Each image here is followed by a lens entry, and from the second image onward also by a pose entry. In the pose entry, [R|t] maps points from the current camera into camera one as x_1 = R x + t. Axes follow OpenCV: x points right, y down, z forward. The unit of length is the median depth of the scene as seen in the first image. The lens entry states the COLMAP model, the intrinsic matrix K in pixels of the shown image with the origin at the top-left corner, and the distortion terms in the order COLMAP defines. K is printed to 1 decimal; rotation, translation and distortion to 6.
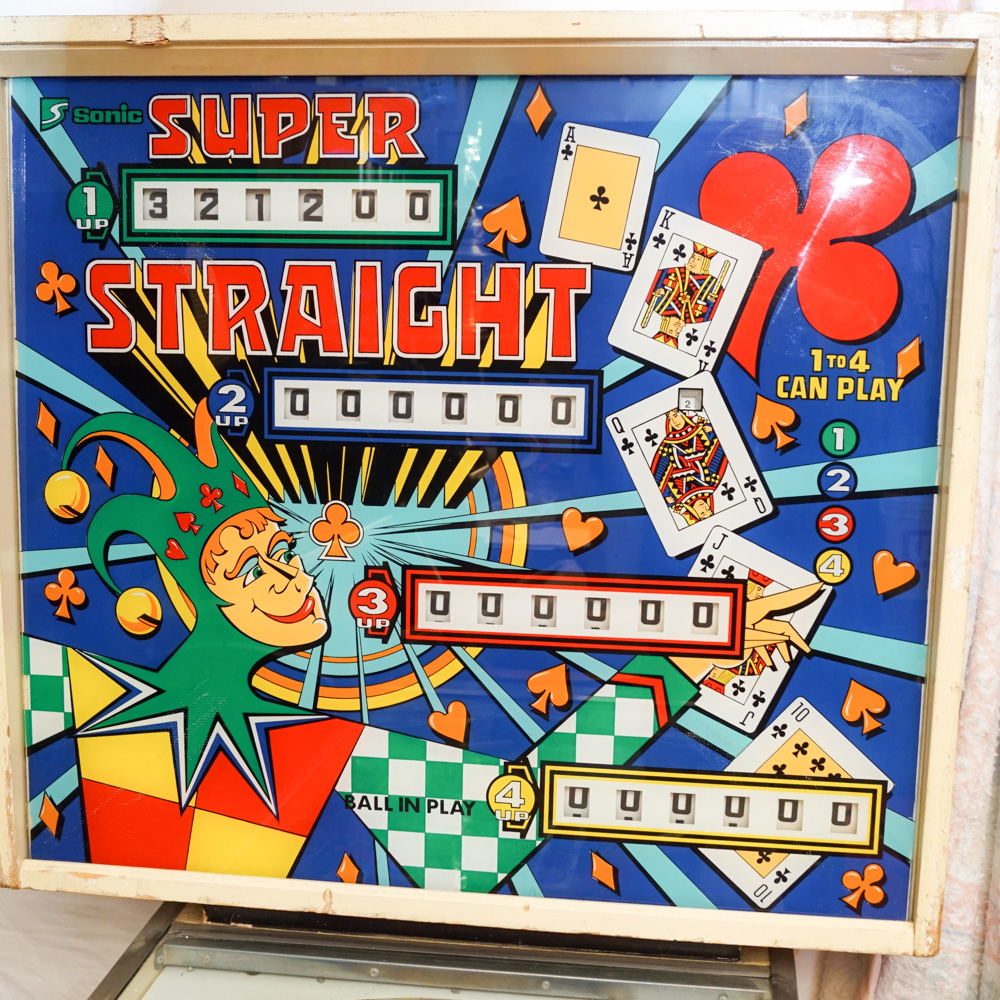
lens RADIAL K [[1512.8, 0, 493.8], [0, 1512.8, 495.4], [0, 0, 1]] dist [-0.051563, 0.000000]
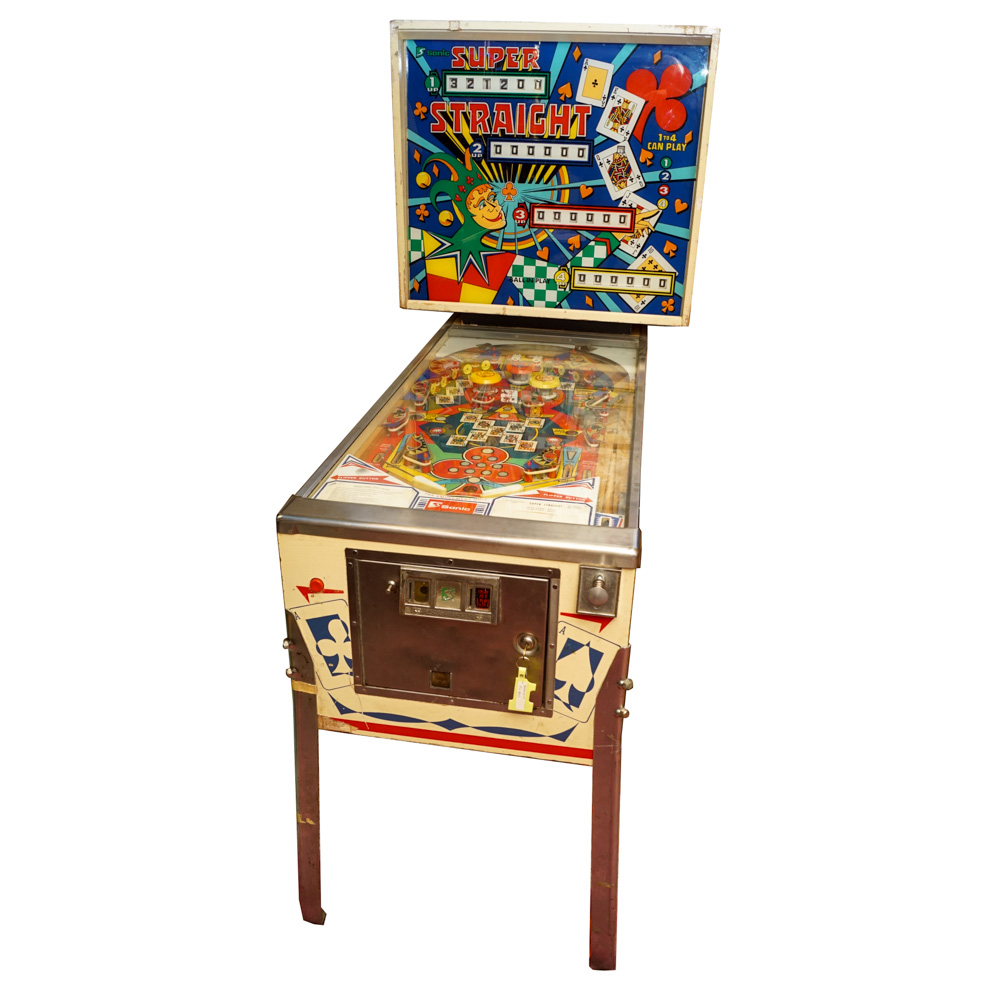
lens RADIAL K [[817.2, 0, 512.7], [0, 817.2, 465.6], [0, 0, 1]] dist [-0.082073, 0.014458]
pose [[0.999719, 0.018082, -0.015311, -0.060224], [-0.013447, 0.965061, 0.261680, 0.135013], [0.019508, -0.261401, 0.965033, -0.809777]]
